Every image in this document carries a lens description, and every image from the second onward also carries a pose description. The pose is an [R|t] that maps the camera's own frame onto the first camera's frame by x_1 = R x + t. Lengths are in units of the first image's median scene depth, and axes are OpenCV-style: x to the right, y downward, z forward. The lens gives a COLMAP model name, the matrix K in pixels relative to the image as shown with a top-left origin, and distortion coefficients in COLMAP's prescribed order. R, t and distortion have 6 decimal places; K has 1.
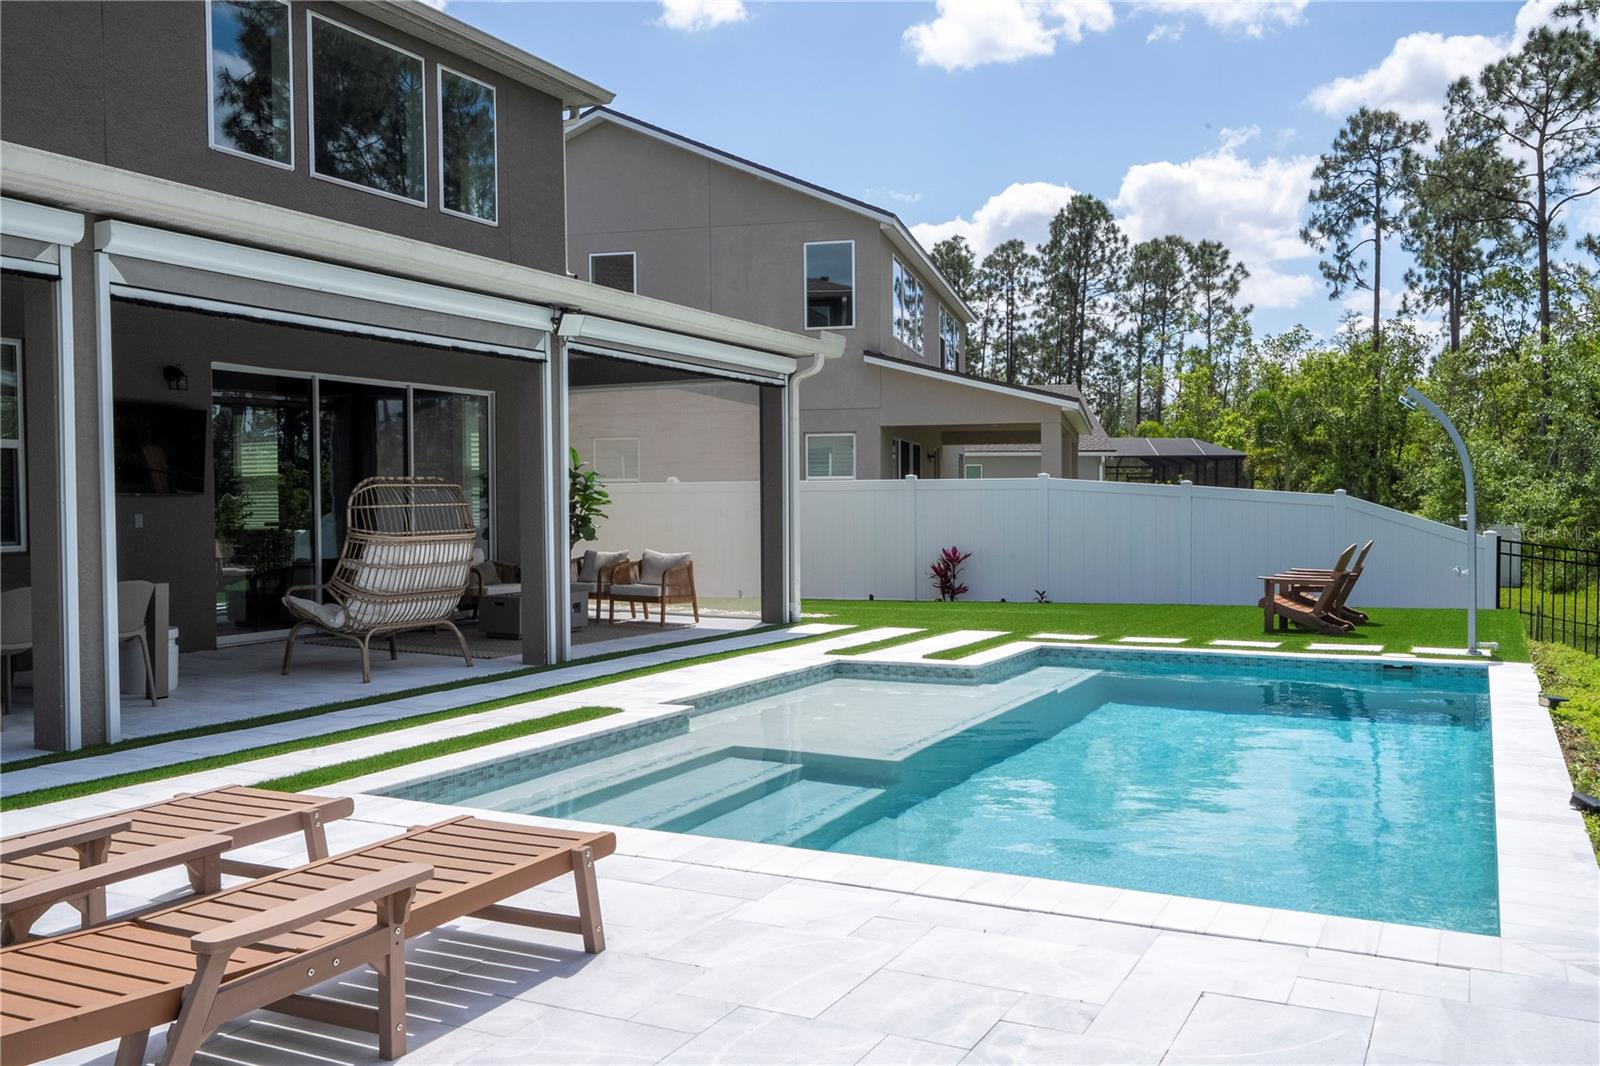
lens RADIAL K [[1337.5, 0, 806.8], [0, 1337.5, 540.5], [0, 0, 1]] dist [0.016224, -0.009464]
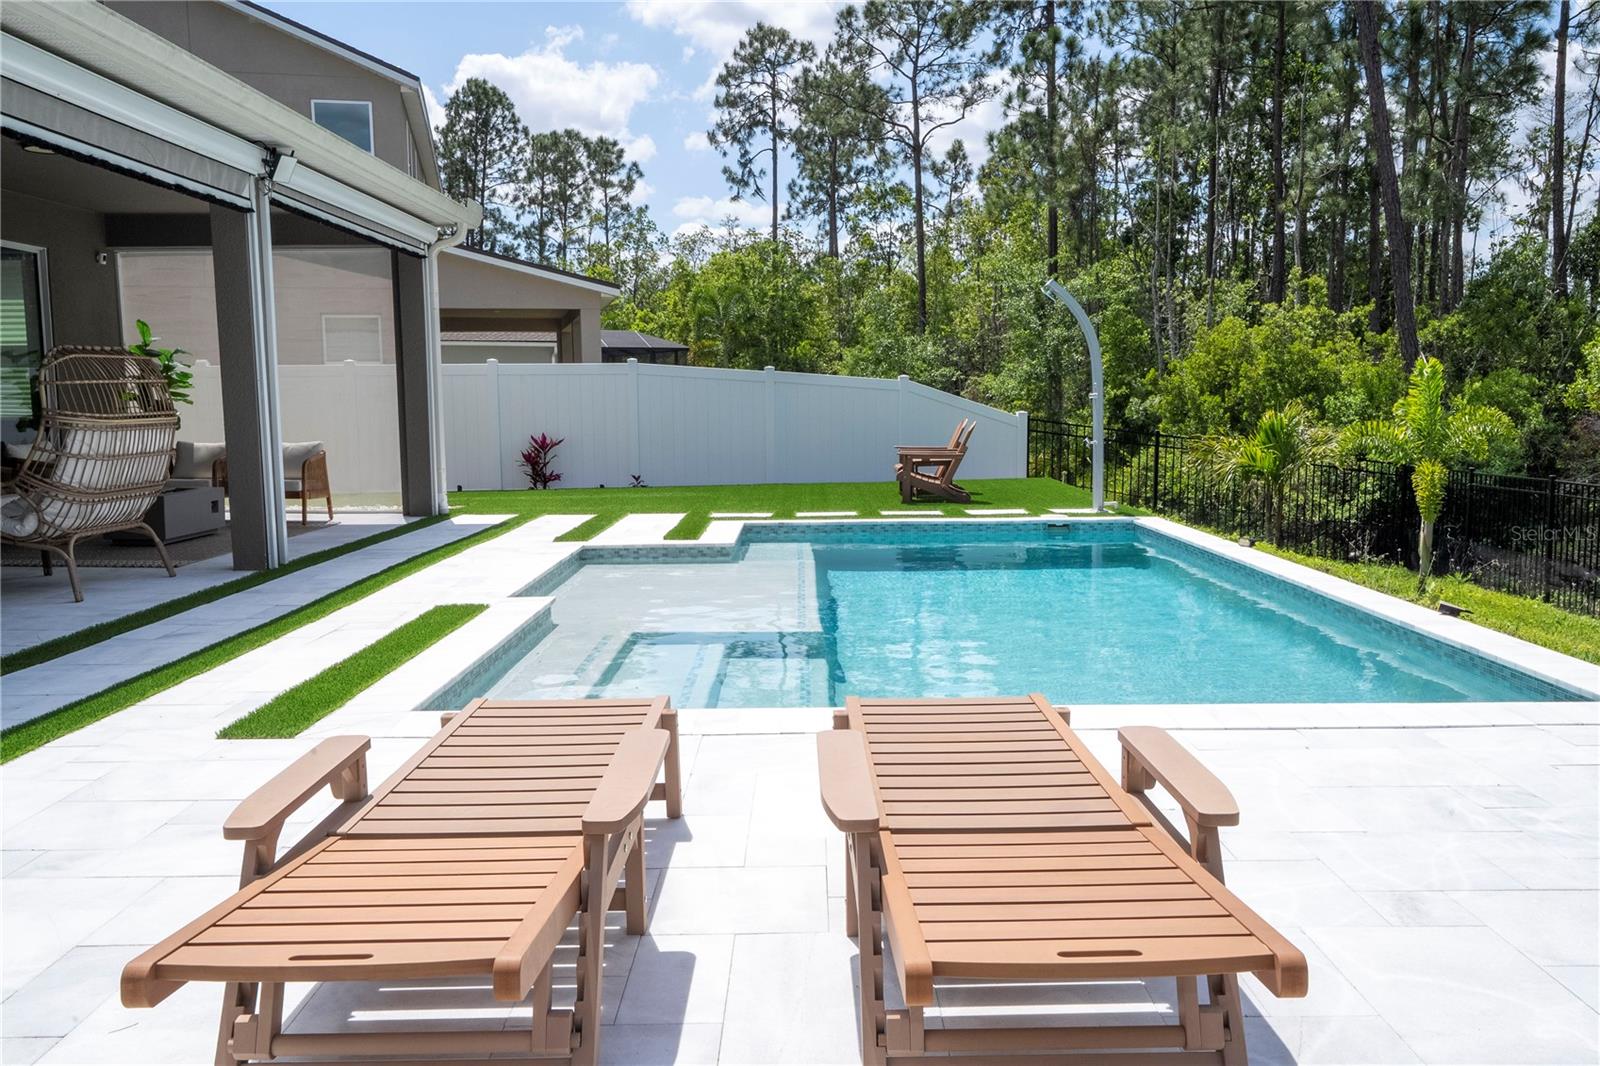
lens RADIAL K [[1337.5, 0, 748.1], [0, 1337.5, 539.0], [0, 0, 1]] dist [0.016224, -0.009464]
pose [[0.895270, -0.050736, 0.442625, -0.212577], [0.017521, 0.996736, 0.078811, 0.007750], [-0.445178, -0.062802, 0.893237, 0.066482]]
